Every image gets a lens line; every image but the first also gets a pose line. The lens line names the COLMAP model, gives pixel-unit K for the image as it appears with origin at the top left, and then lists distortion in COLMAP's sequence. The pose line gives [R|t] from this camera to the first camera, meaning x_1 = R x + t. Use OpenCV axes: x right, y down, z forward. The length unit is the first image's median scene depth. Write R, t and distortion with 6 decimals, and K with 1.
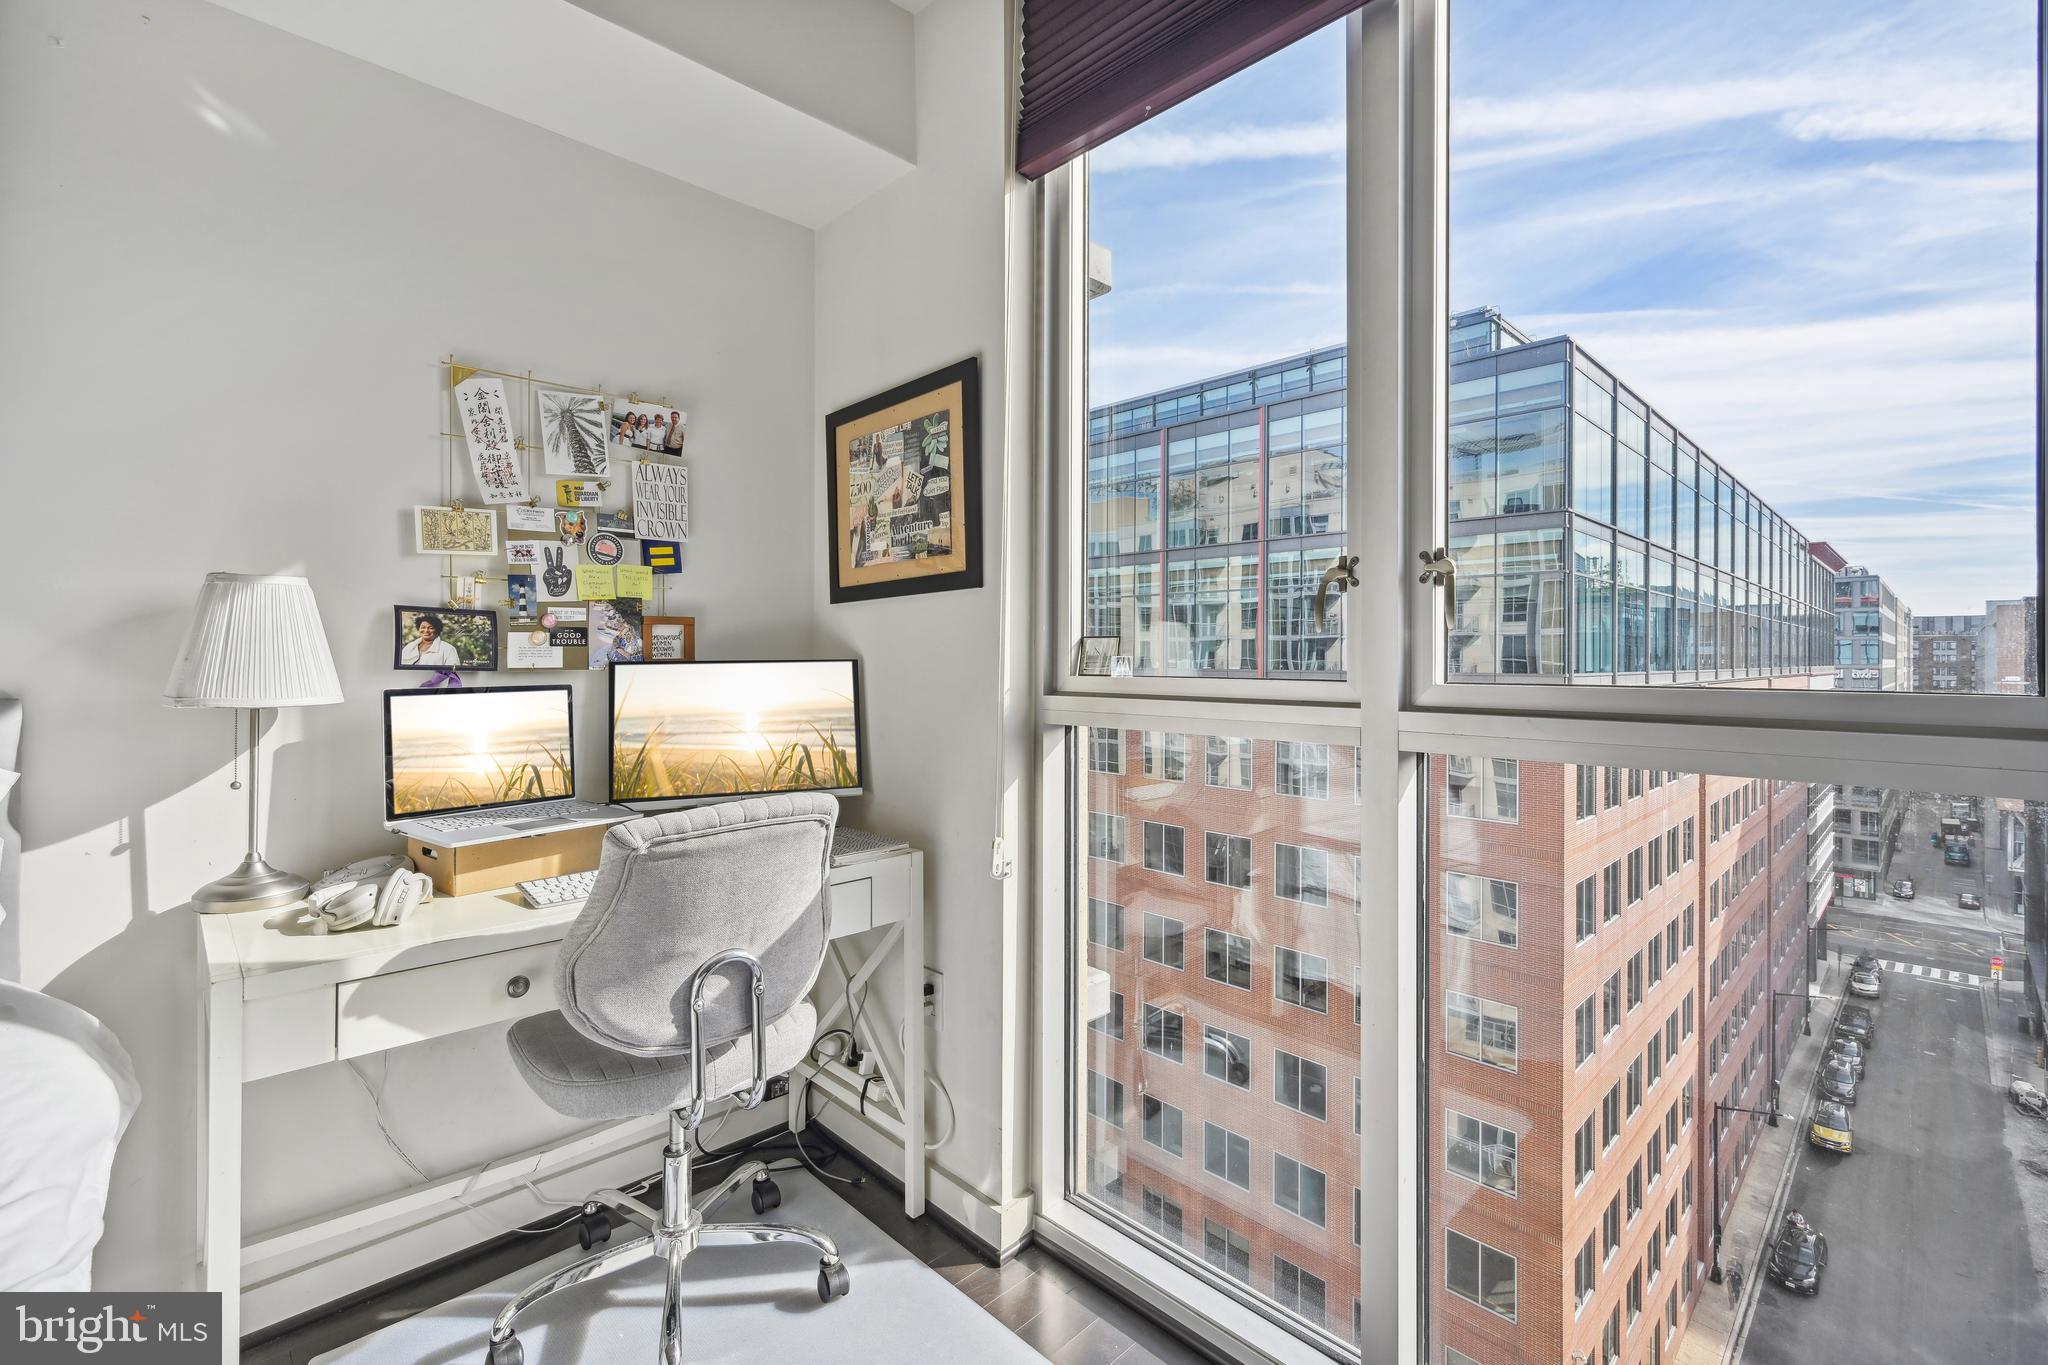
lens RADIAL K [[890.1, 0, 1026.0], [0, 890.1, 672.2], [0, 0, 1]] dist [-0.010998, -0.000241]
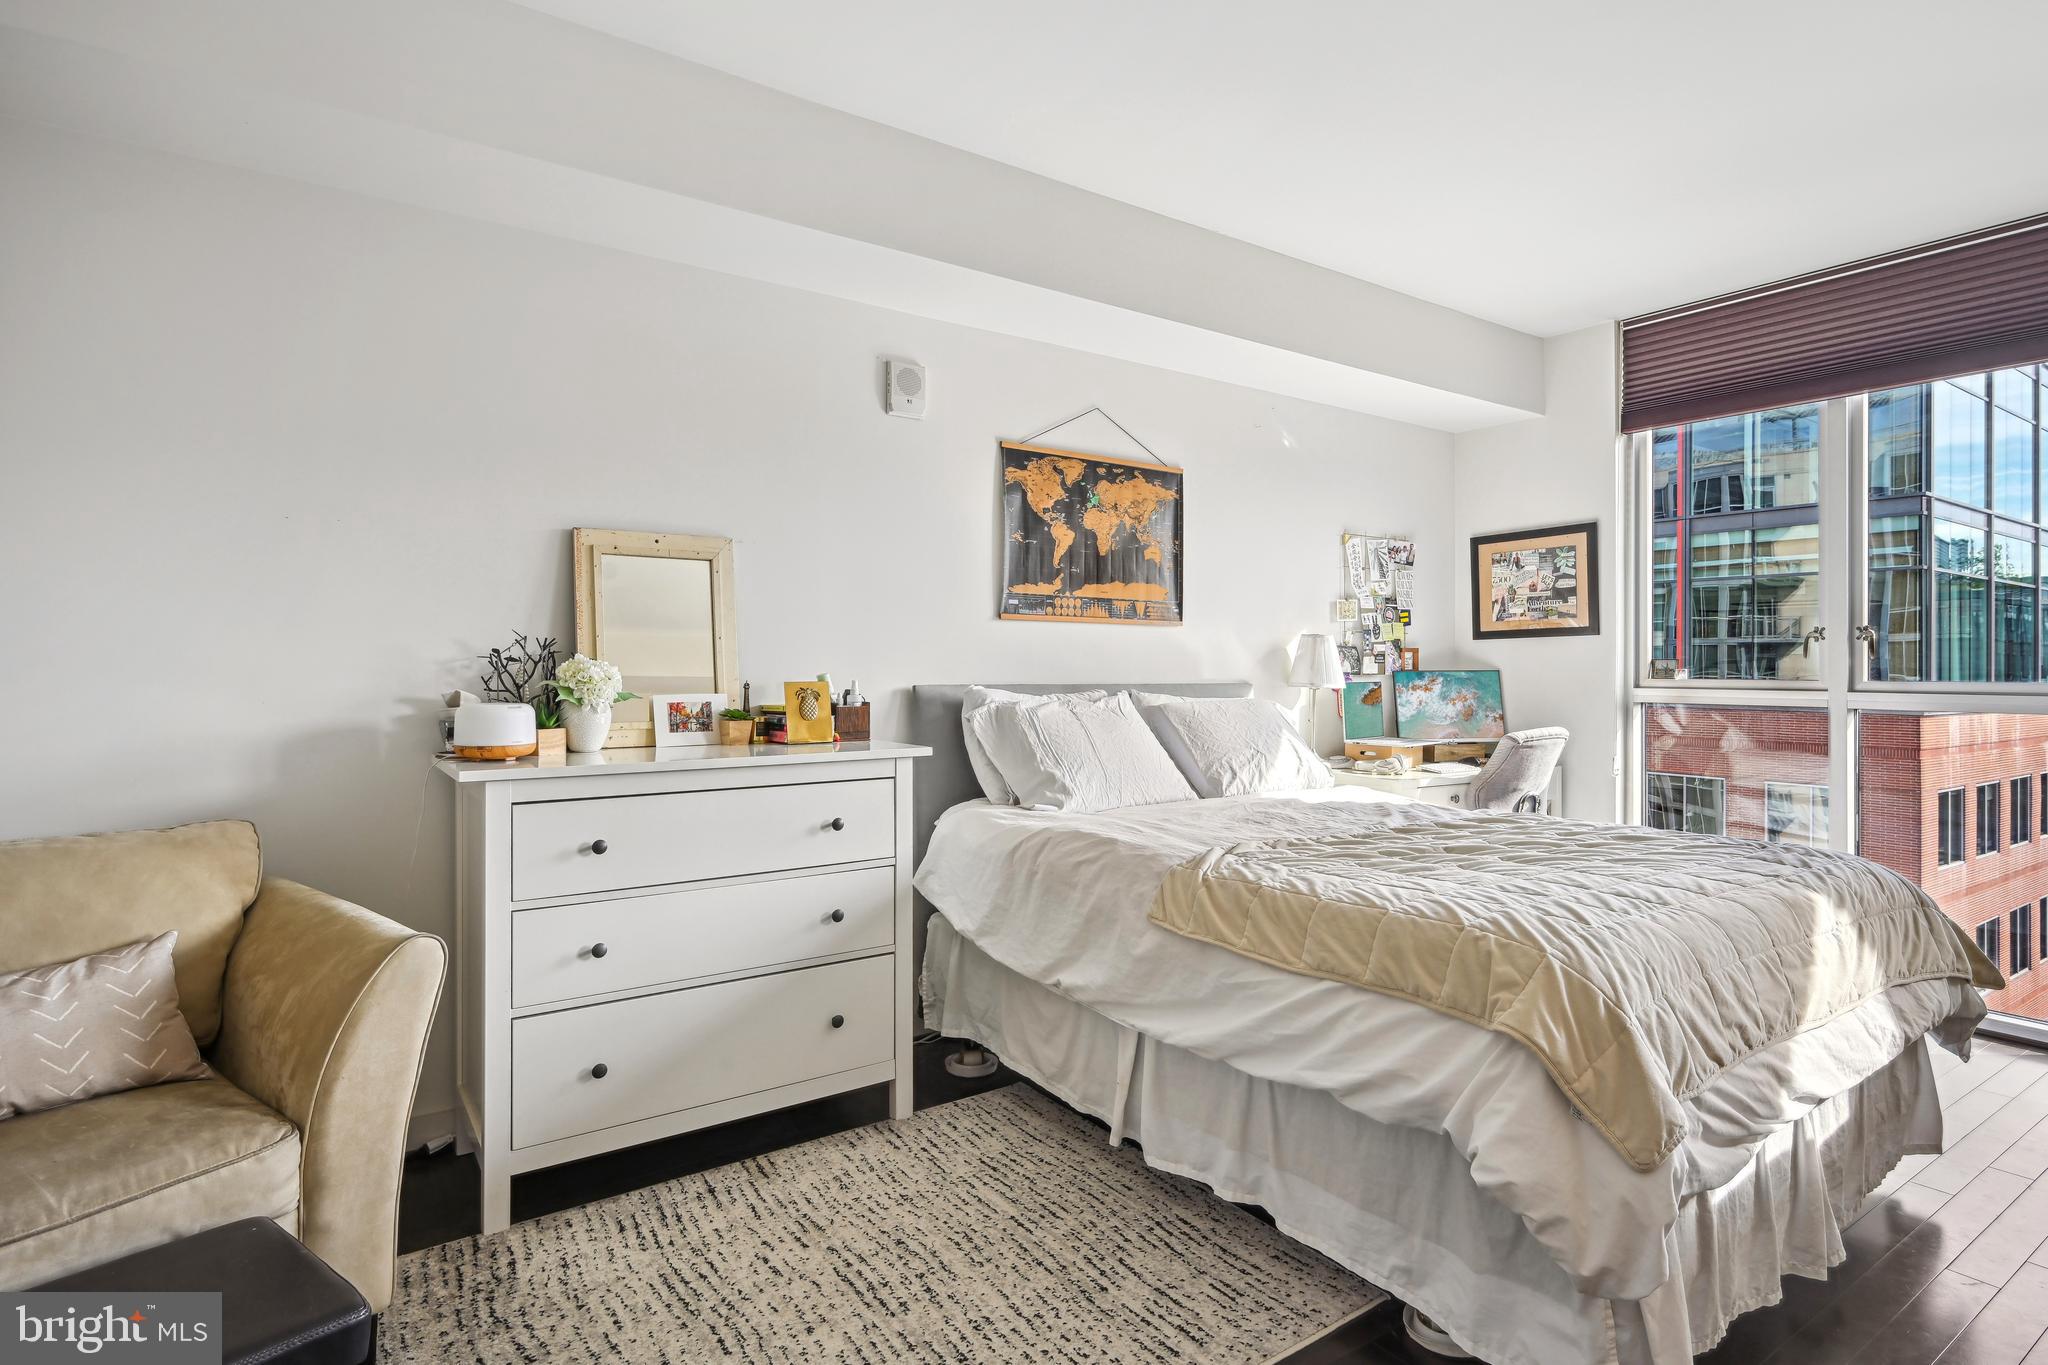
lens RADIAL K [[1046.1, 0, 1019.6], [0, 1046.1, 675.8], [0, 0, 1]] dist [0.002329, -0.001180]
pose [[0.986536, 0.003123, -0.163513, -0.878758], [-0.004467, 0.999959, -0.007851, 0.021012], [0.163482, 0.008476, 0.986510, -1.435188]]
